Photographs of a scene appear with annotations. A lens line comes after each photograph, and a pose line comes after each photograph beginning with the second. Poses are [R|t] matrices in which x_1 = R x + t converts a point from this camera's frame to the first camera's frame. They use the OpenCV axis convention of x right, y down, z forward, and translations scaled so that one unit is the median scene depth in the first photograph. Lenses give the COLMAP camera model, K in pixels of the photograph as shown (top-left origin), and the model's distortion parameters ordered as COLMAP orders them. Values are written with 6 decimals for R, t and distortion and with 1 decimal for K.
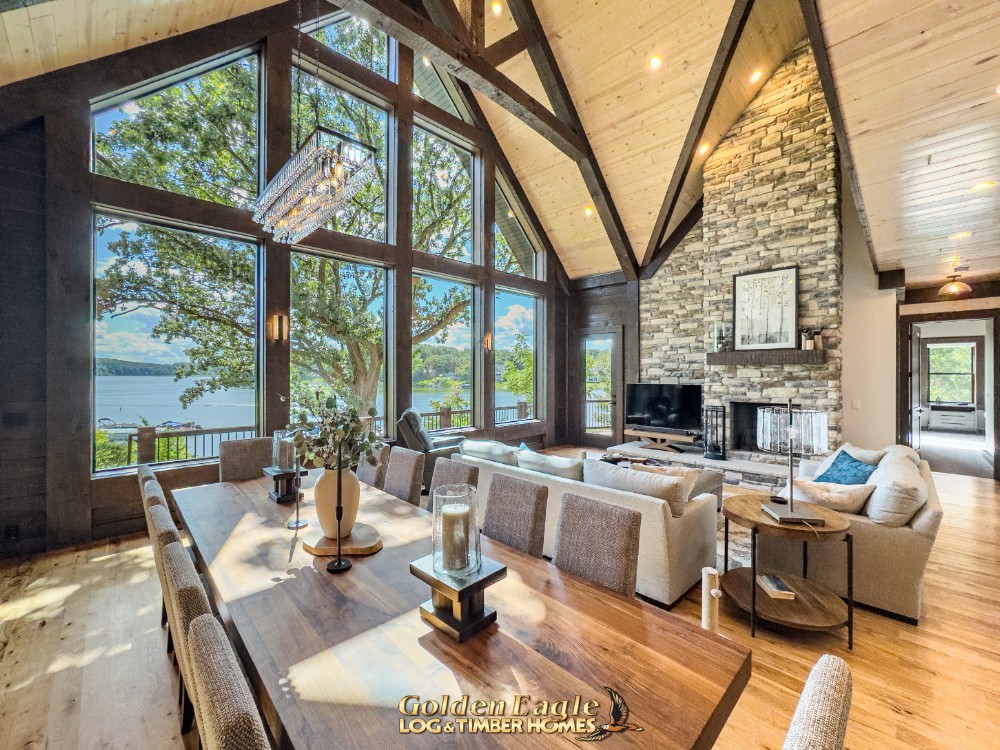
lens RADIAL K [[405.5, 0, 497.1], [0, 405.5, 370.0], [0, 0, 1]] dist [-0.000107, 0.000087]
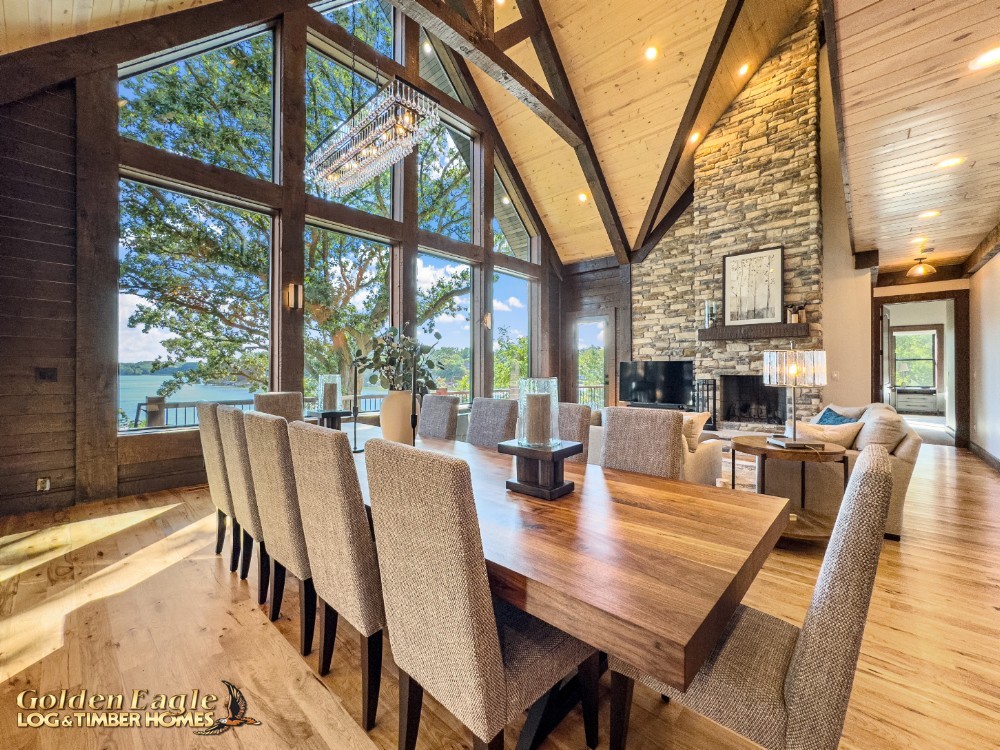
lens RADIAL K [[410.8, 0, 487.5], [0, 410.8, 371.3], [0, 0, 1]] dist [-0.002133, 0.000143]
pose [[0.999056, 0.001329, 0.043417, -0.080598], [-0.001114, 0.999987, -0.004993, 0.075202], [-0.043424, 0.004940, 0.999045, -0.046367]]
